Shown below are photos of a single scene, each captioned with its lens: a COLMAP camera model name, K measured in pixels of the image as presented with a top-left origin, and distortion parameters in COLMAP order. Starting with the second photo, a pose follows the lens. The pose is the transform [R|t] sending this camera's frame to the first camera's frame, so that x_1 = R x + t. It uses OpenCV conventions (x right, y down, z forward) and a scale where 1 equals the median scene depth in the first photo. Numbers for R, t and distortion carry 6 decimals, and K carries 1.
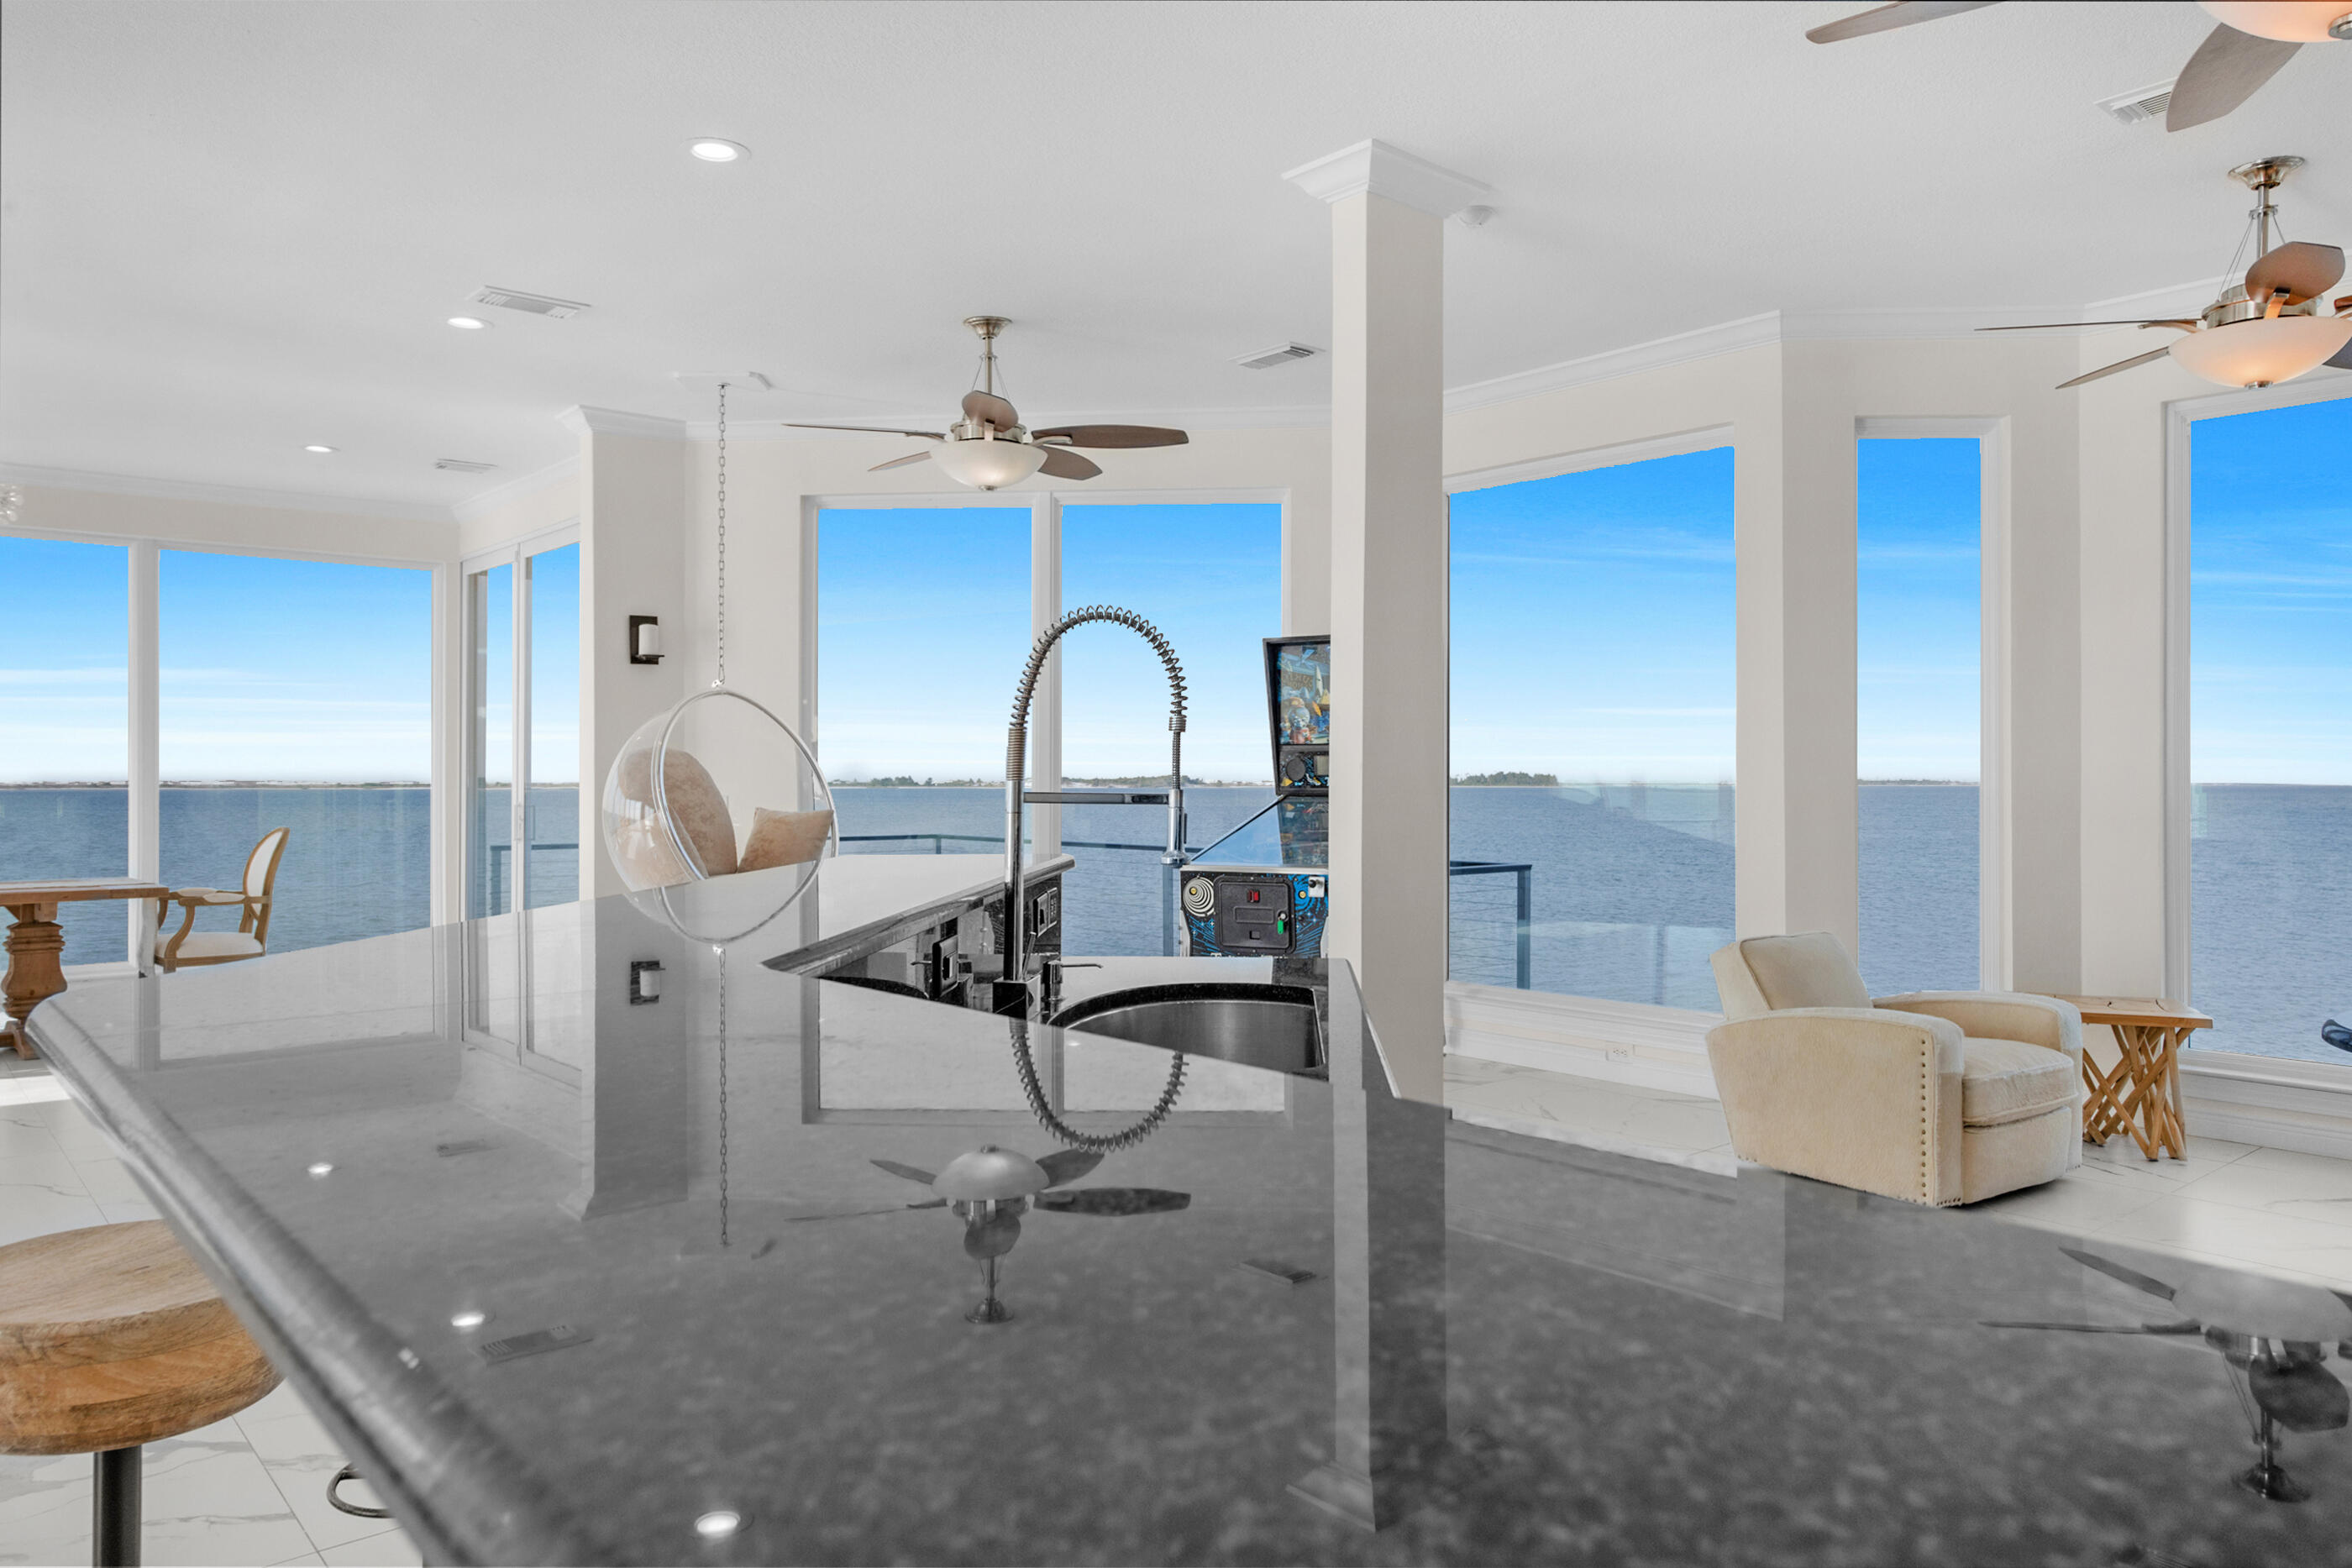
lens RADIAL K [[1546.3, 0, 1183.3], [0, 1546.3, 774.3], [0, 0, 1]] dist [-0.000411, 0.008986]
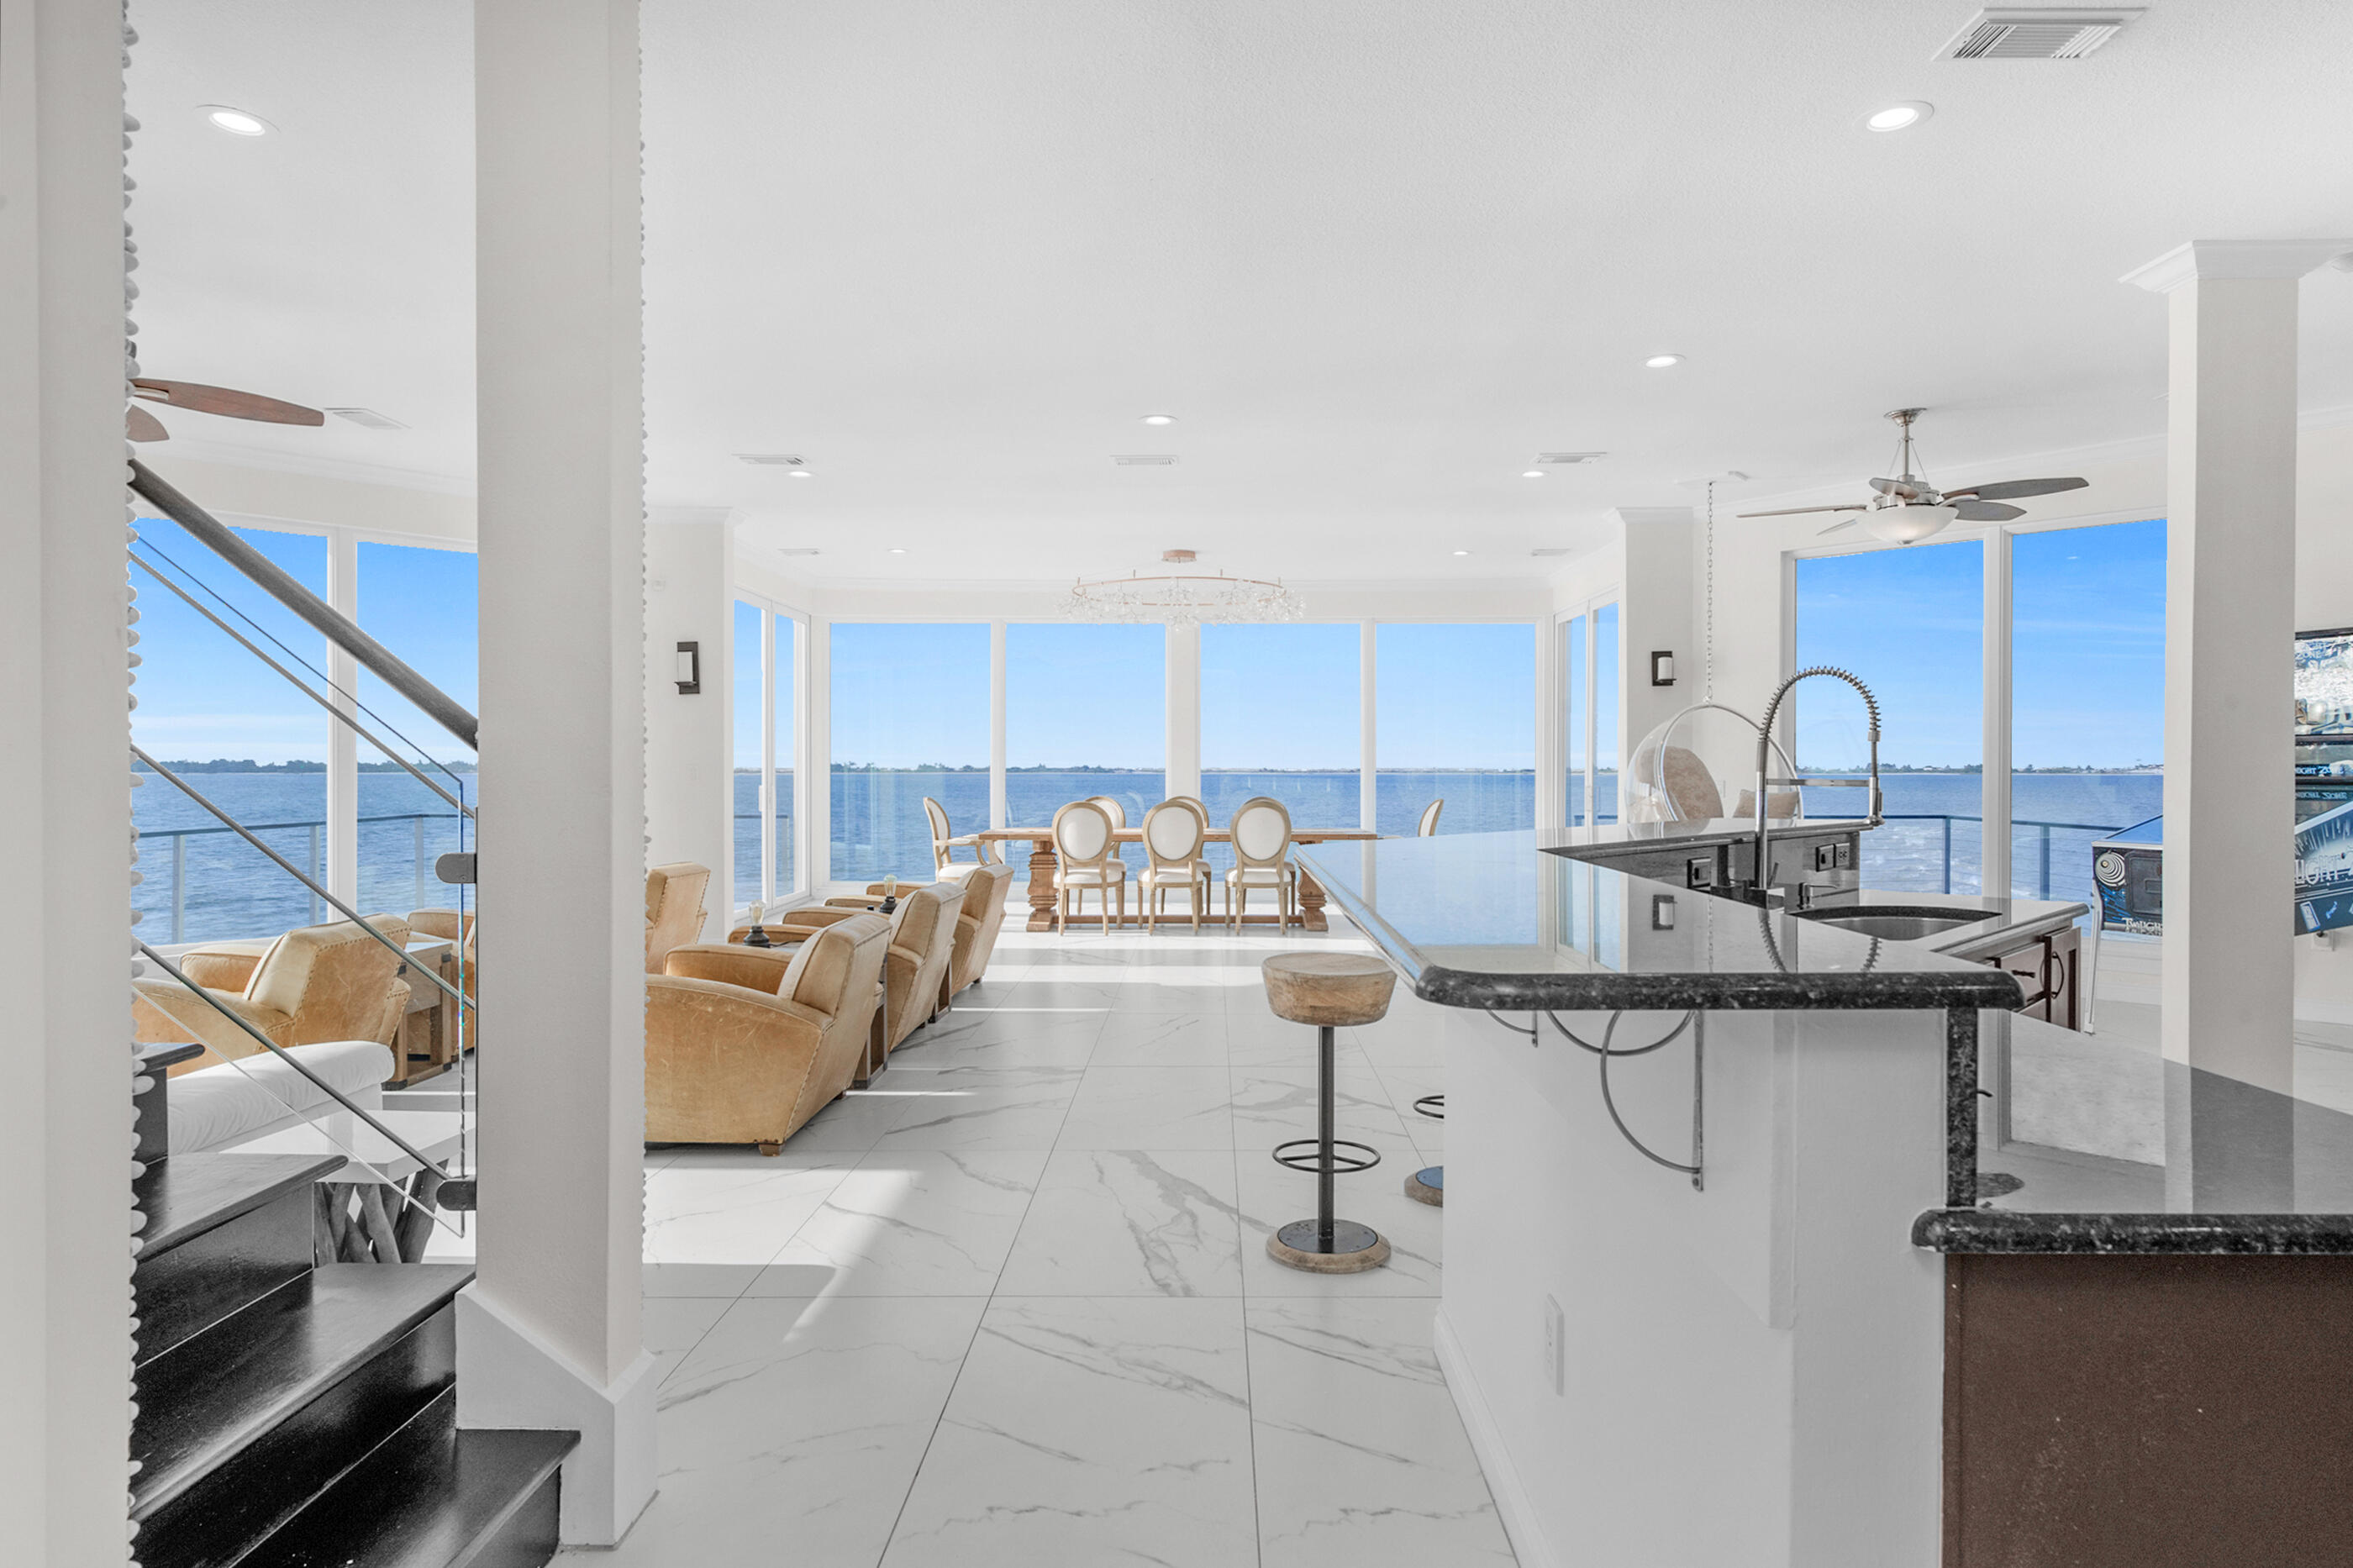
lens RADIAL K [[1319.8, 0, 1159.9], [0, 1319.8, 777.8], [0, 0, 1]] dist [0.009266, -0.004253]
pose [[0.726709, 0.005284, -0.686925, 0.181448], [0.002672, 0.999941, 0.010519, -0.002403], [0.686940, -0.009479, 0.726653, -0.228823]]
